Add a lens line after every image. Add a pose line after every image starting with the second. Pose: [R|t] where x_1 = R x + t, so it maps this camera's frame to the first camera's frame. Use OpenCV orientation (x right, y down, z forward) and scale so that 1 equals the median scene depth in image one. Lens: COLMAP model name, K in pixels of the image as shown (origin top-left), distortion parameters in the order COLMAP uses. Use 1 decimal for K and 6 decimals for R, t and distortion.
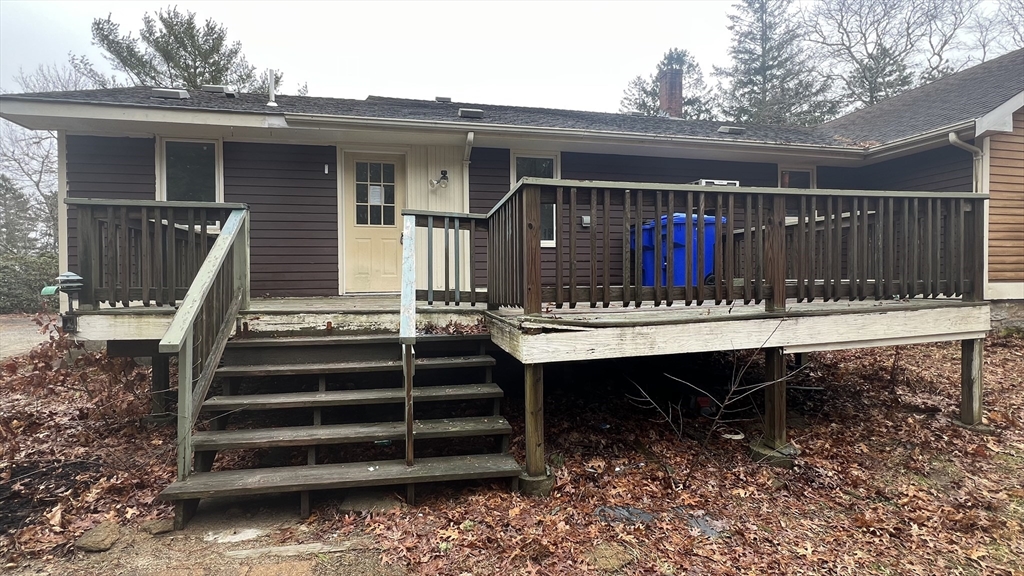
lens RADIAL K [[494.5, 0, 512.1], [0, 494.5, 288.7], [0, 0, 1]] dist [0.000230, -0.000166]
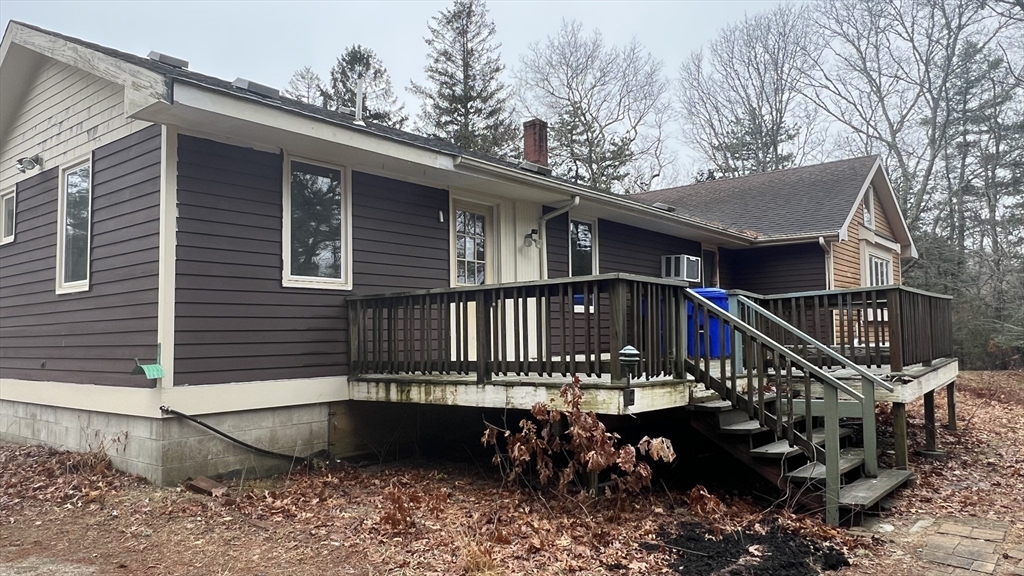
lens RADIAL K [[719.2, 0, 511.7], [0, 719.2, 287.4], [0, 0, 1]] dist [0.031068, 0.000604]
pose [[0.774365, 0.040740, 0.631427, -0.270675], [0.018499, 0.996041, -0.086951, -0.004085], [-0.632469, 0.079013, 0.770545, 0.000986]]
